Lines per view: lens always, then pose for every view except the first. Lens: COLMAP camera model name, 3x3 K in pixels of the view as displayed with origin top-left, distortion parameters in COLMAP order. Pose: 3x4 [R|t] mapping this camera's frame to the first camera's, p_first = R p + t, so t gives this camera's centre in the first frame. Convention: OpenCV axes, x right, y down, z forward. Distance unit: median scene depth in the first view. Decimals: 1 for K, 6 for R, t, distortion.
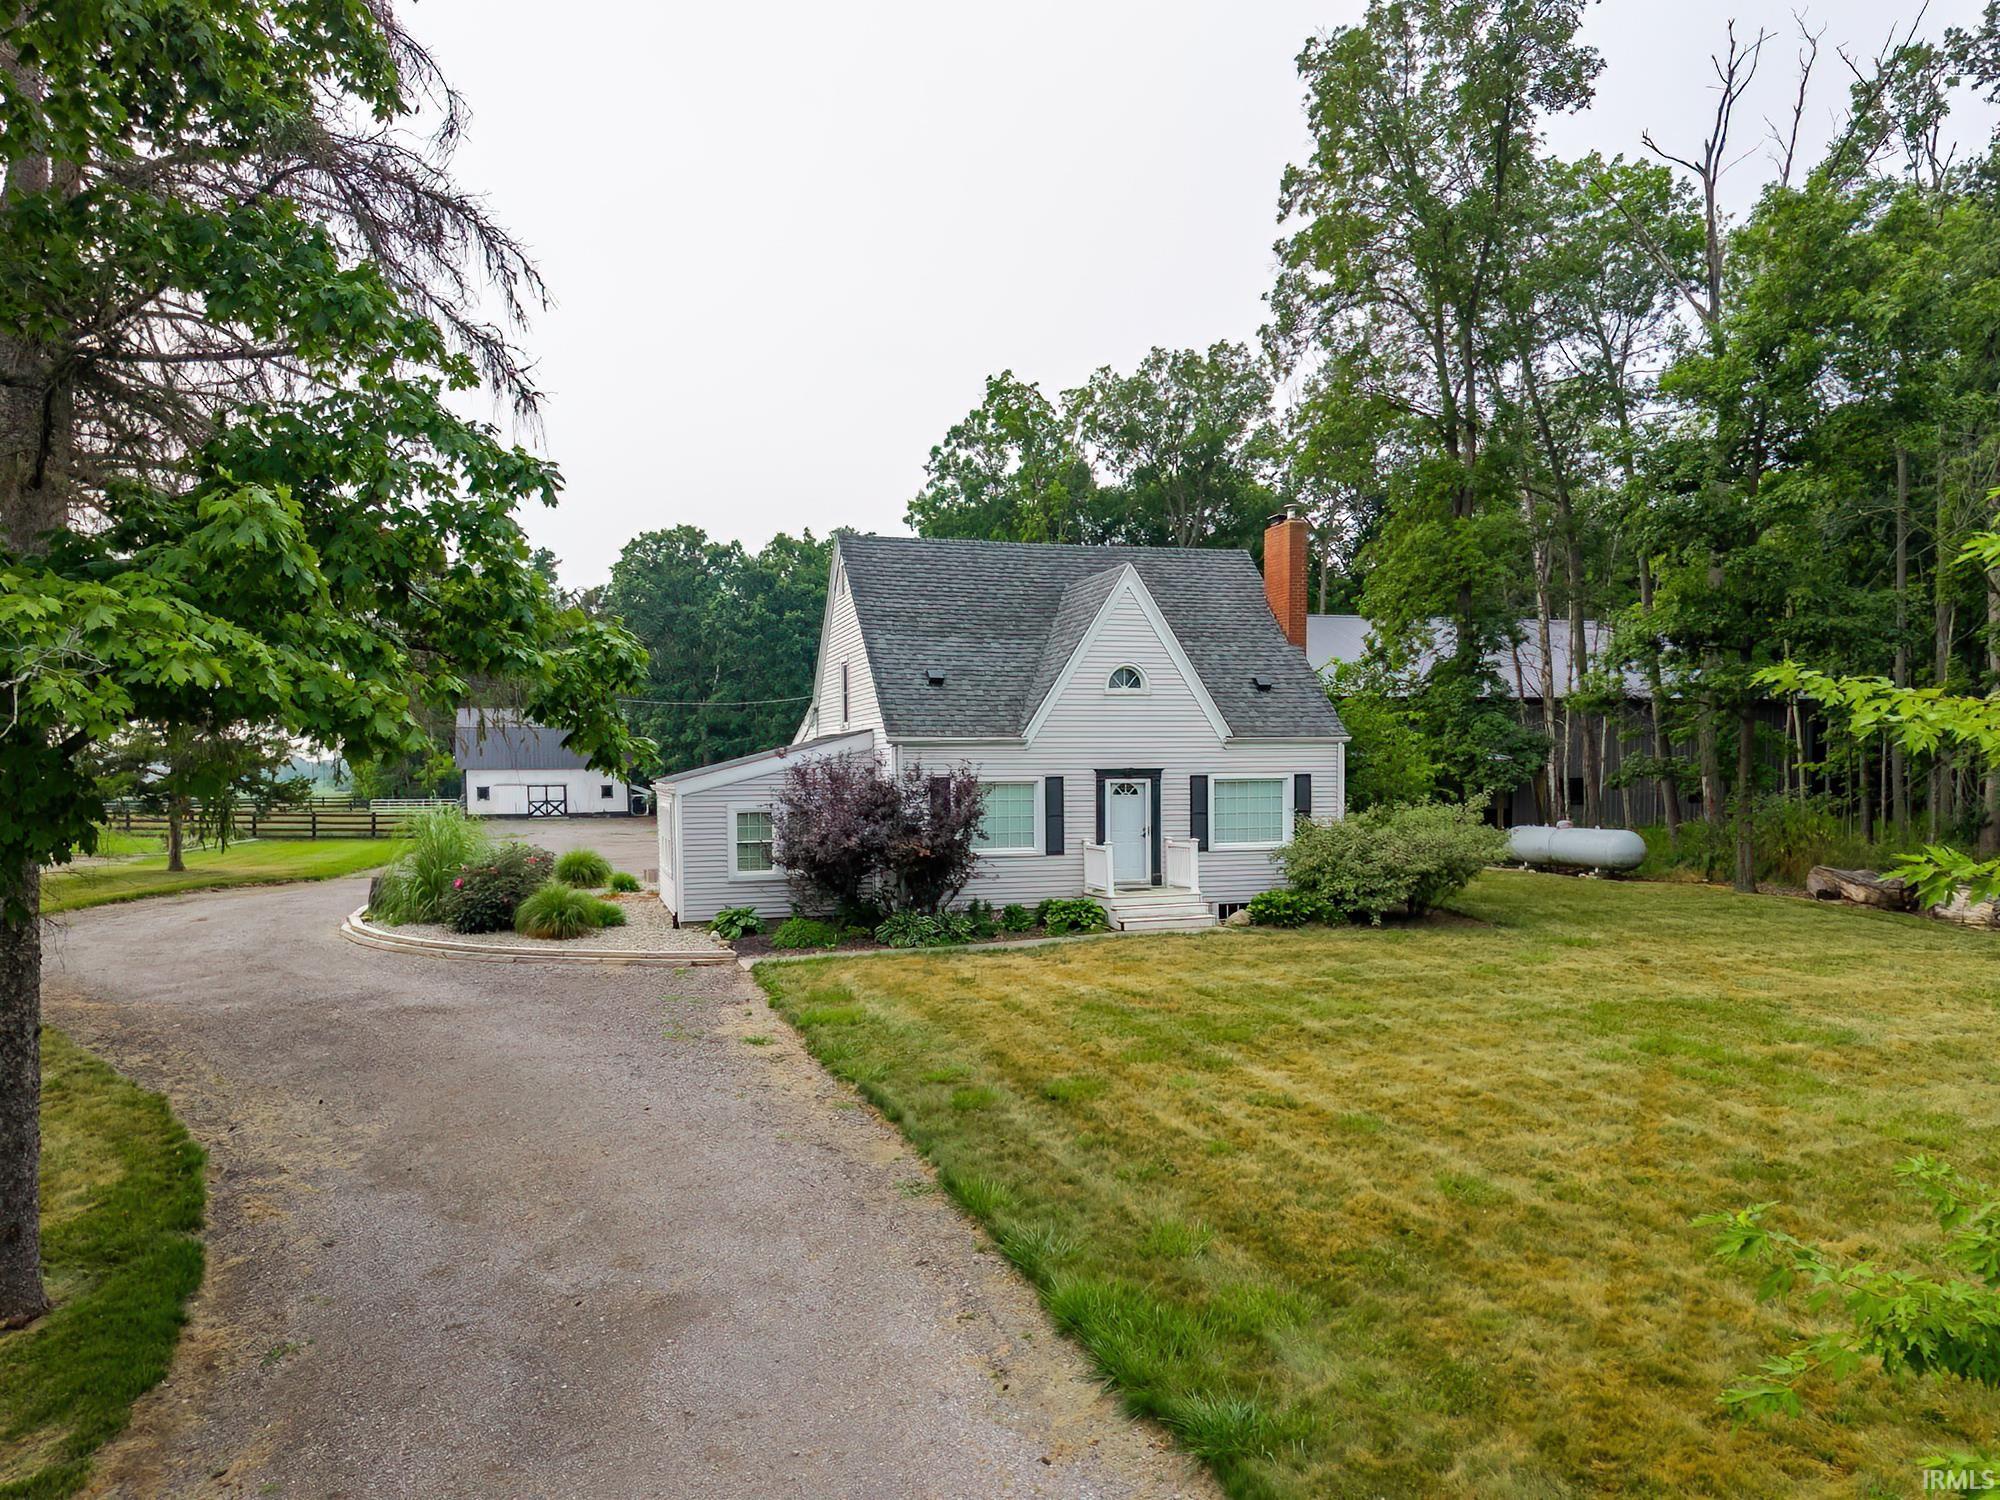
lens RADIAL K [[1363.8, 0, 1056.2], [0, 1363.8, 867.9], [0, 0, 1]] dist [0.039408, -0.026295]
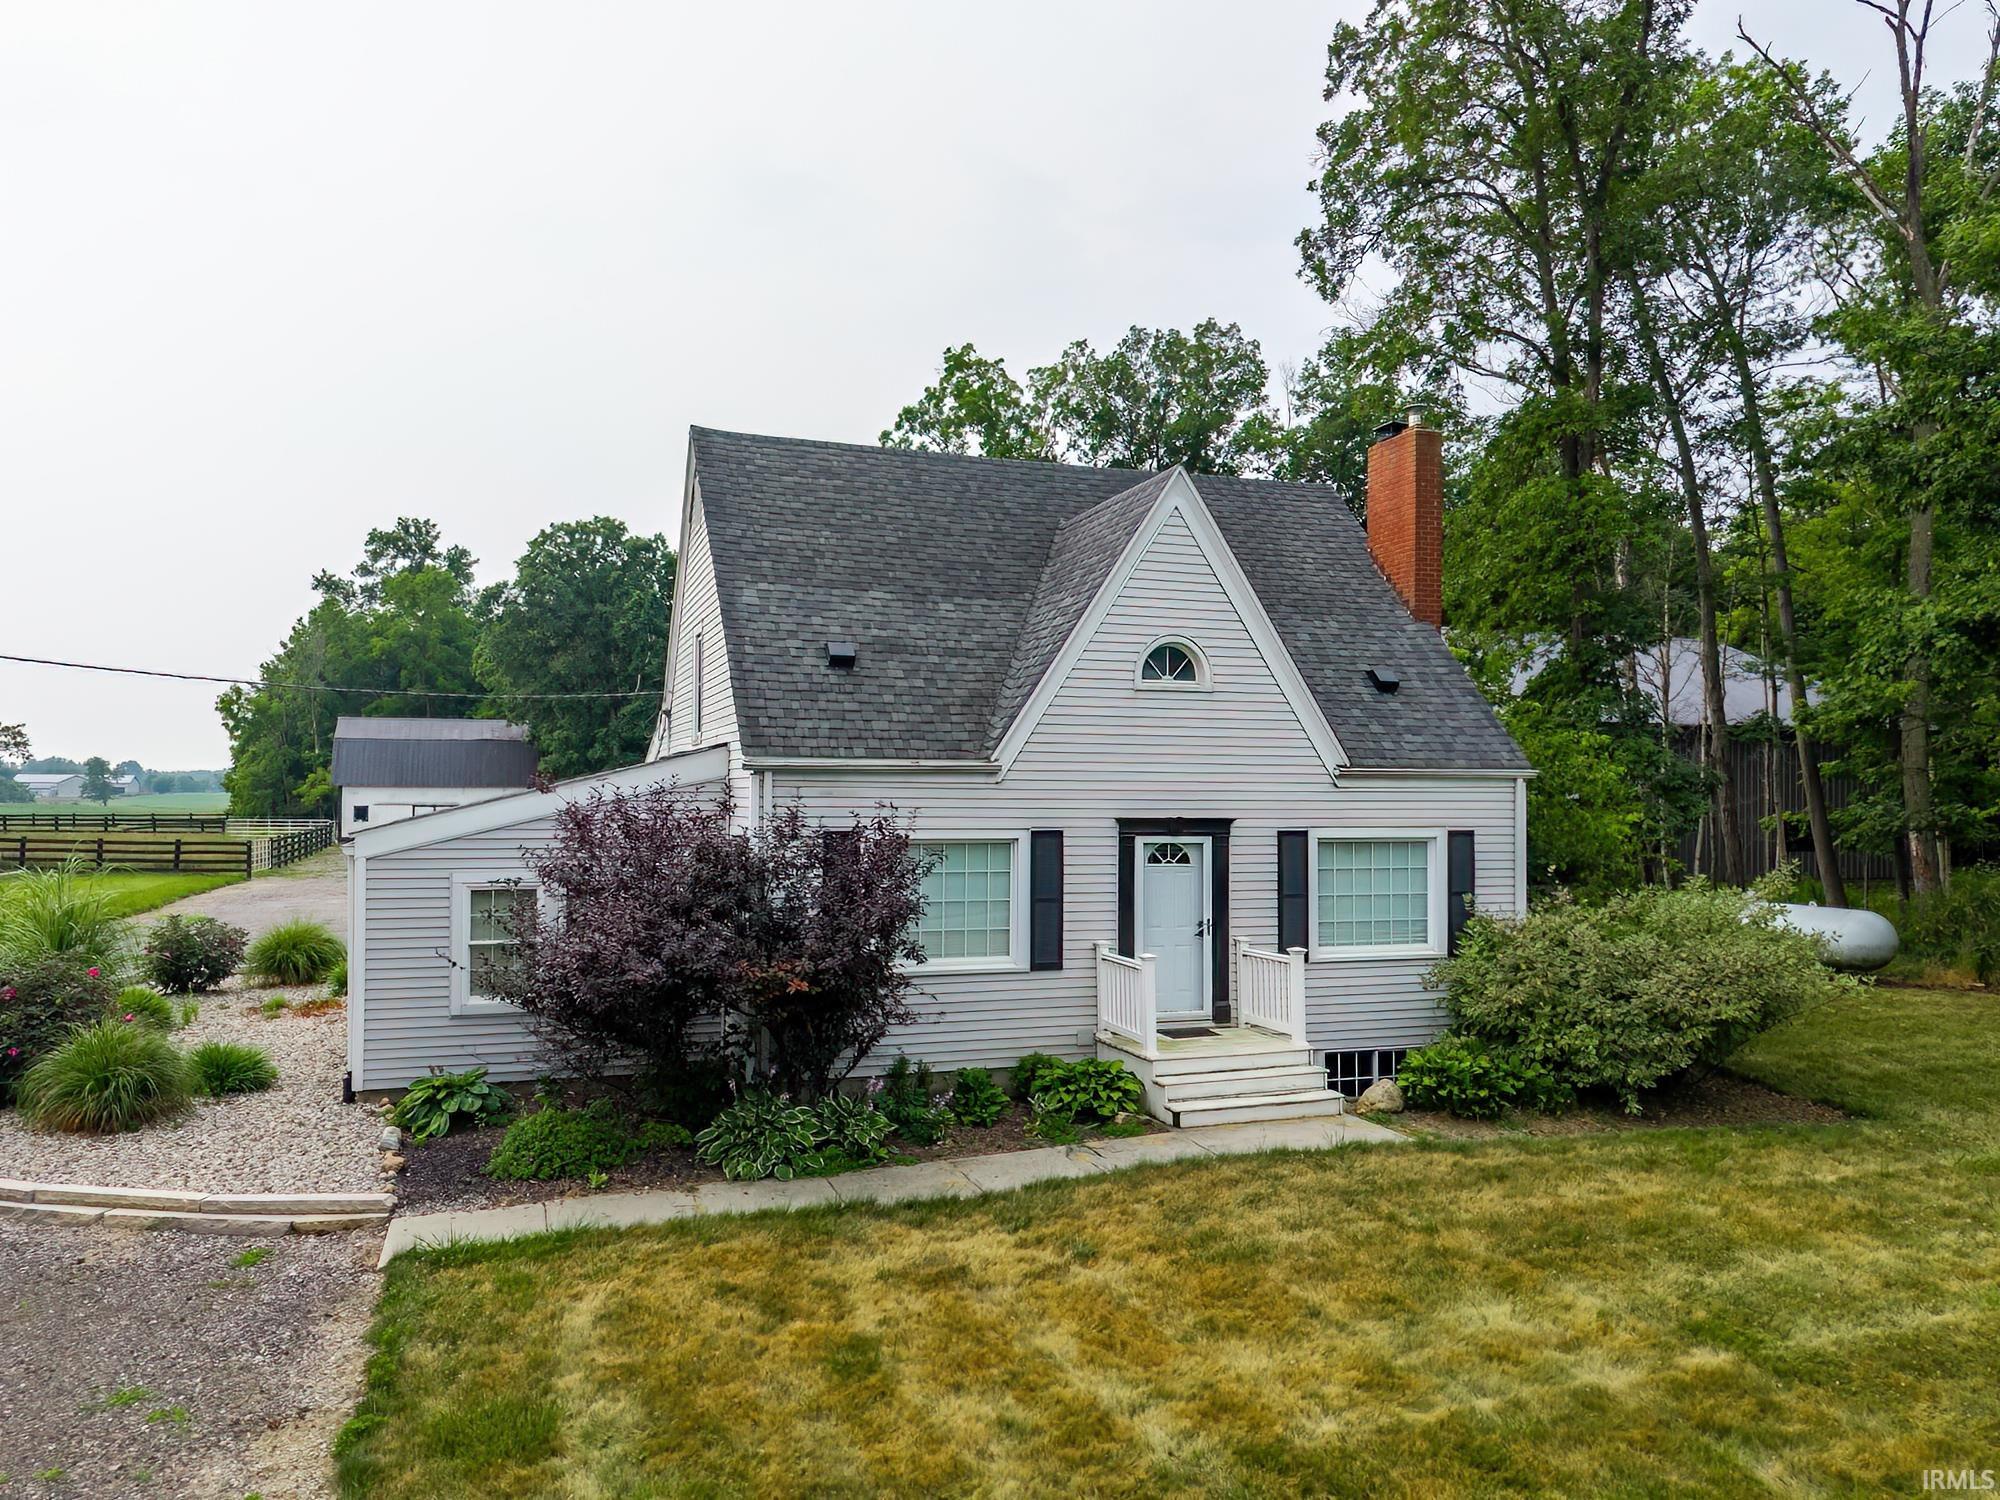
lens RADIAL K [[1363.8, 0, 1043.6], [0, 1363.8, 801.1], [0, 0, 1]] dist [0.039408, -0.026295]
pose [[0.999570, 0.014616, 0.025431, -0.011473], [-0.012937, 0.997804, -0.064966, -0.028193], [-0.026325, 0.064609, 0.997563, 0.286940]]
